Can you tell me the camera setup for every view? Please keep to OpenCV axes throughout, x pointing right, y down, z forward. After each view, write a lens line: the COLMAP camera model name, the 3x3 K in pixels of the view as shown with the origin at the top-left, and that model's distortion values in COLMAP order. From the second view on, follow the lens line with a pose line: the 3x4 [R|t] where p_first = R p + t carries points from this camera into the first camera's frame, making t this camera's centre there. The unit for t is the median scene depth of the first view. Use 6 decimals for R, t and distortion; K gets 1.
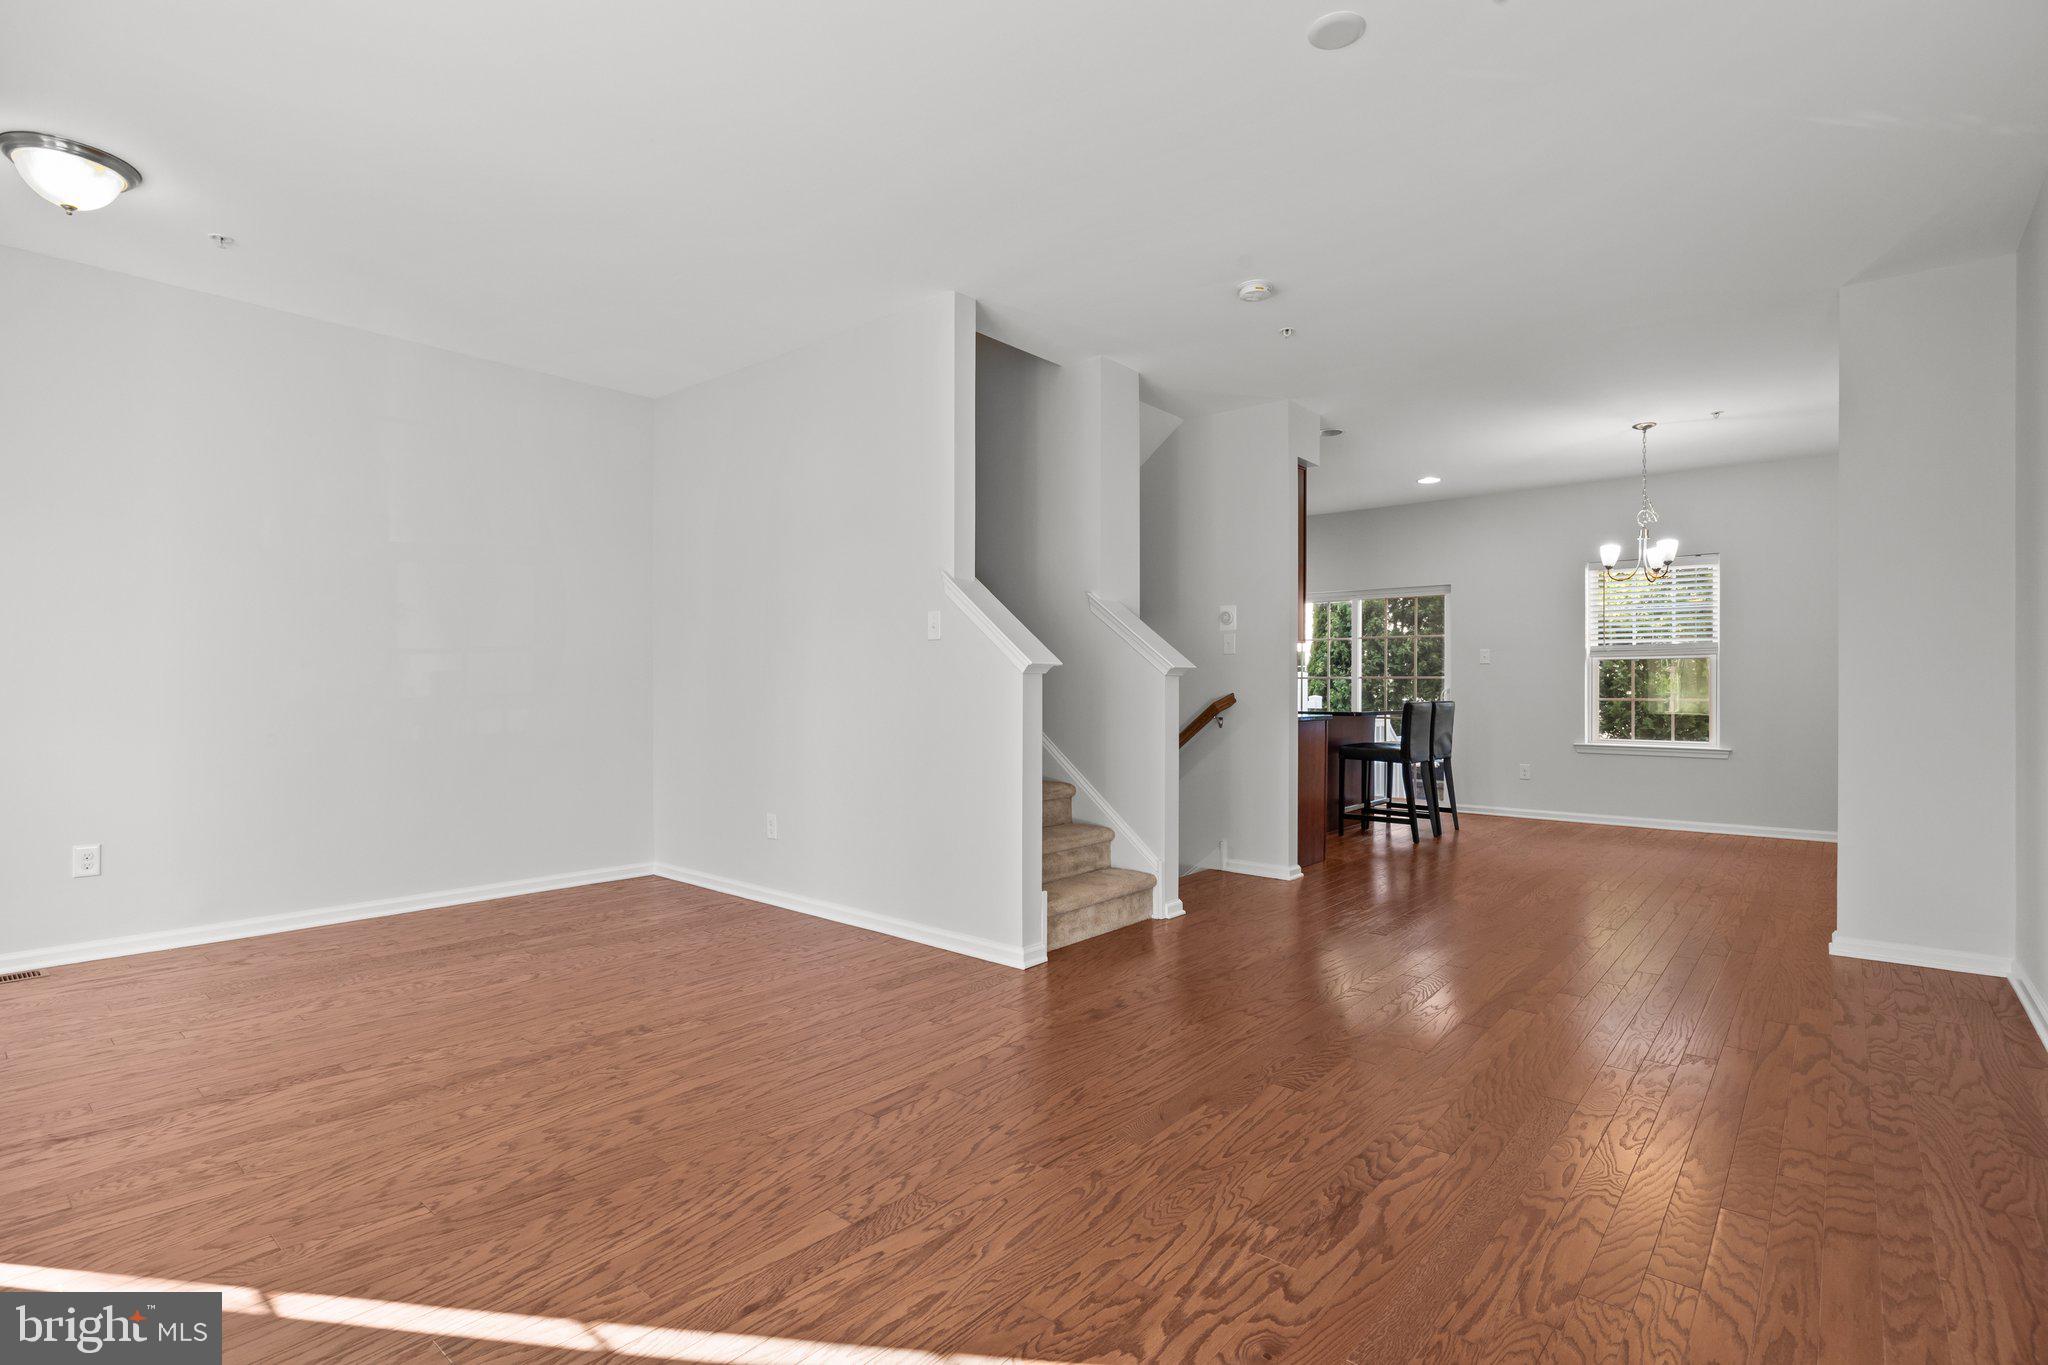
lens RADIAL K [[954.8, 0, 1030.3], [0, 954.8, 685.6], [0, 0, 1]] dist [-0.017665, -0.000362]
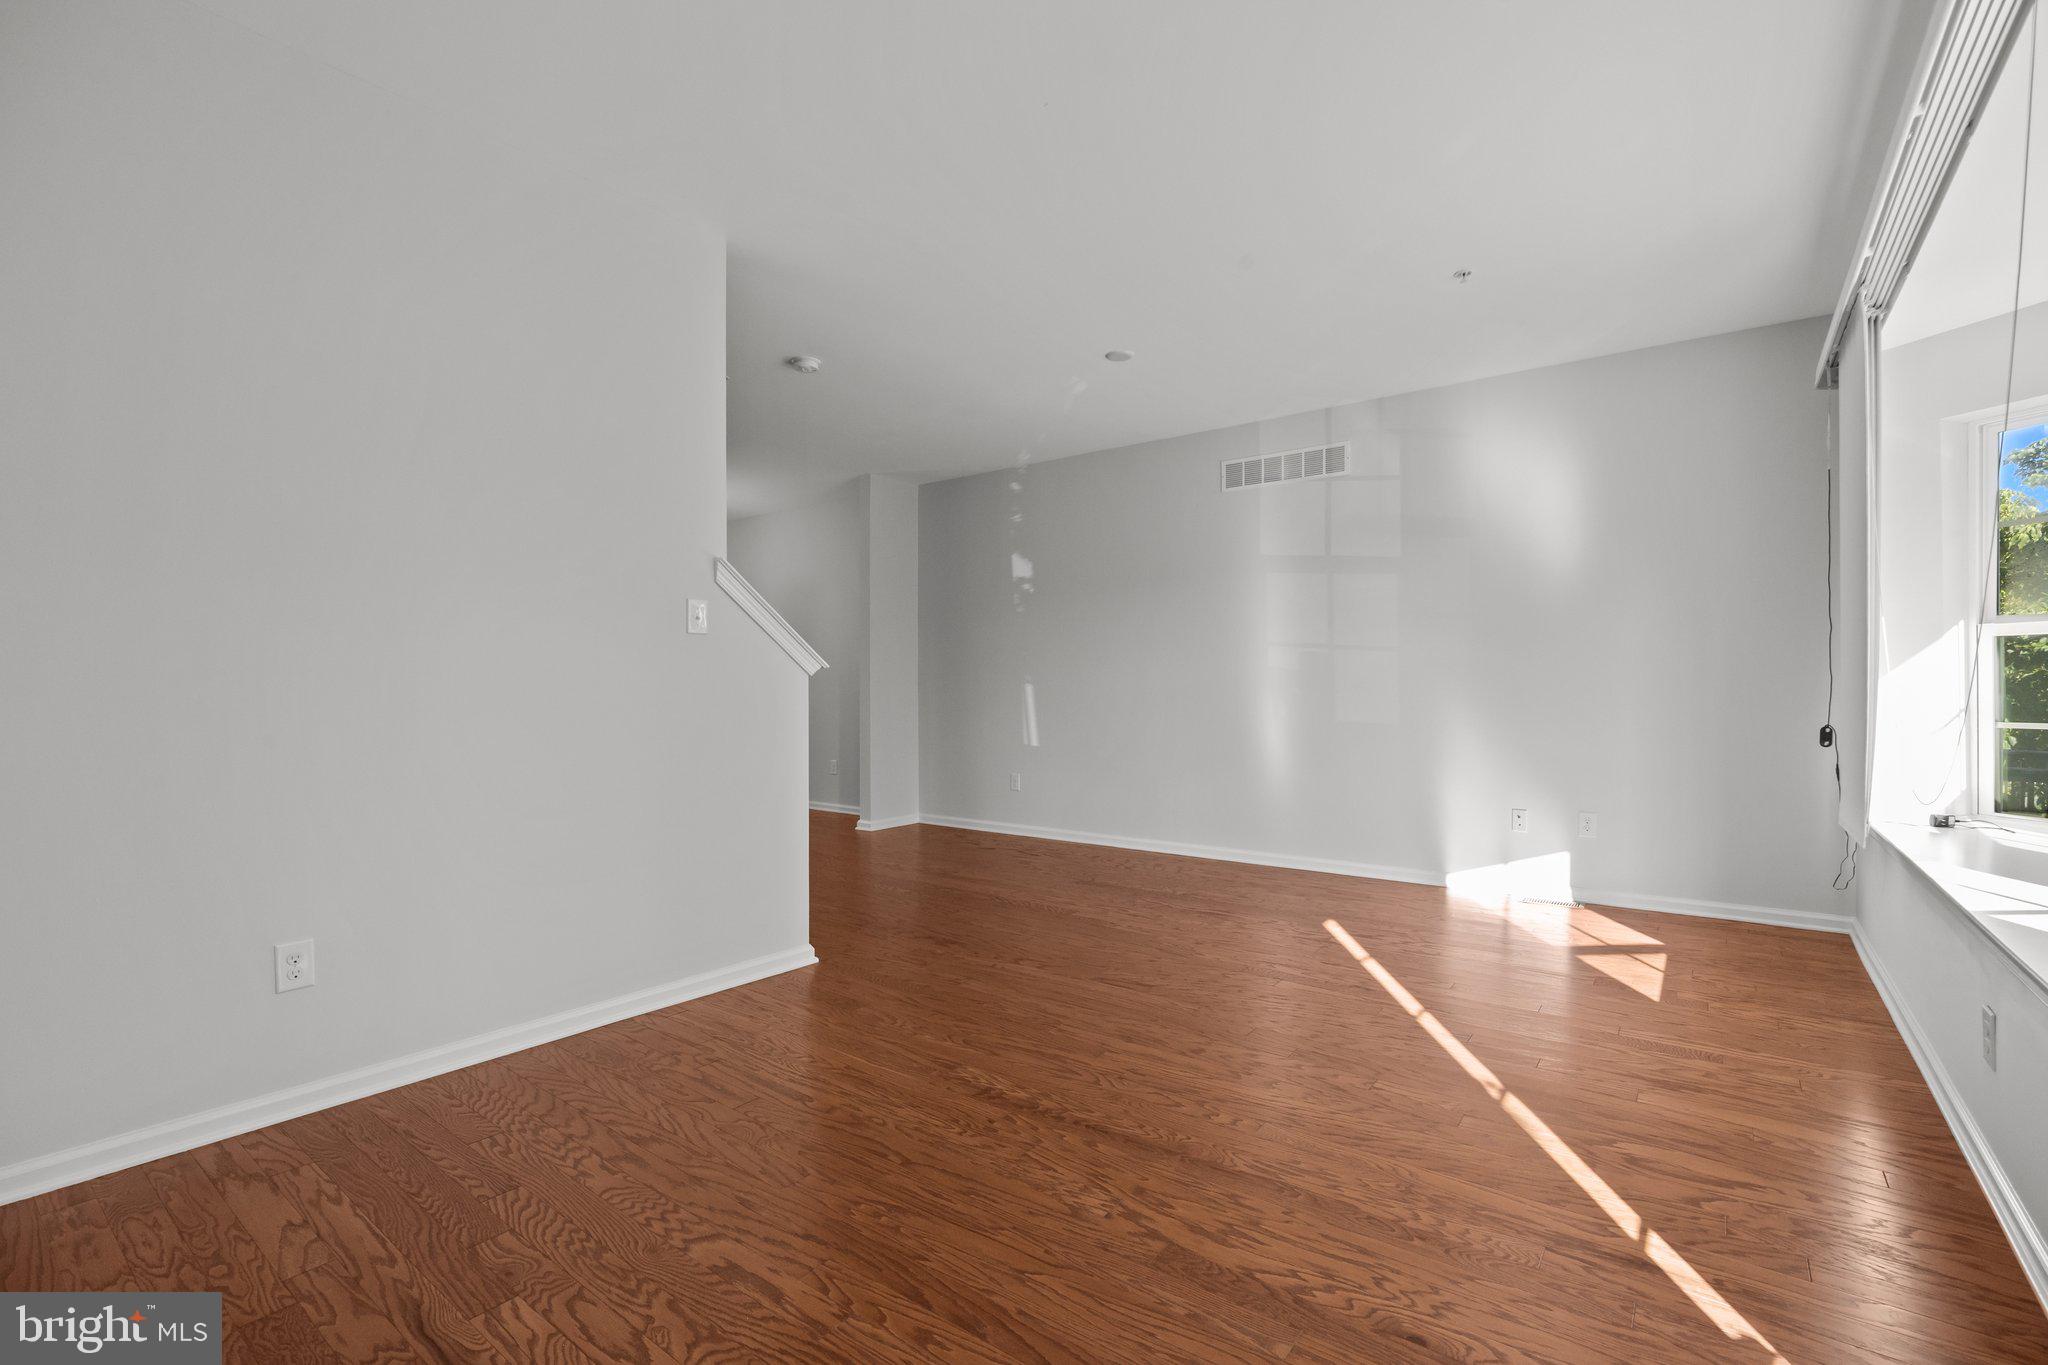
lens RADIAL K [[901.0, 0, 1030.4], [0, 901.0, 680.2], [0, 0, 1]] dist [-0.012882, 0.000853]
pose [[-0.039114, 0.003546, 0.999228, -1.393793], [0.000019, 0.999994, -0.003548, -0.006633], [-0.999235, -0.000120, -0.039114, 1.133171]]
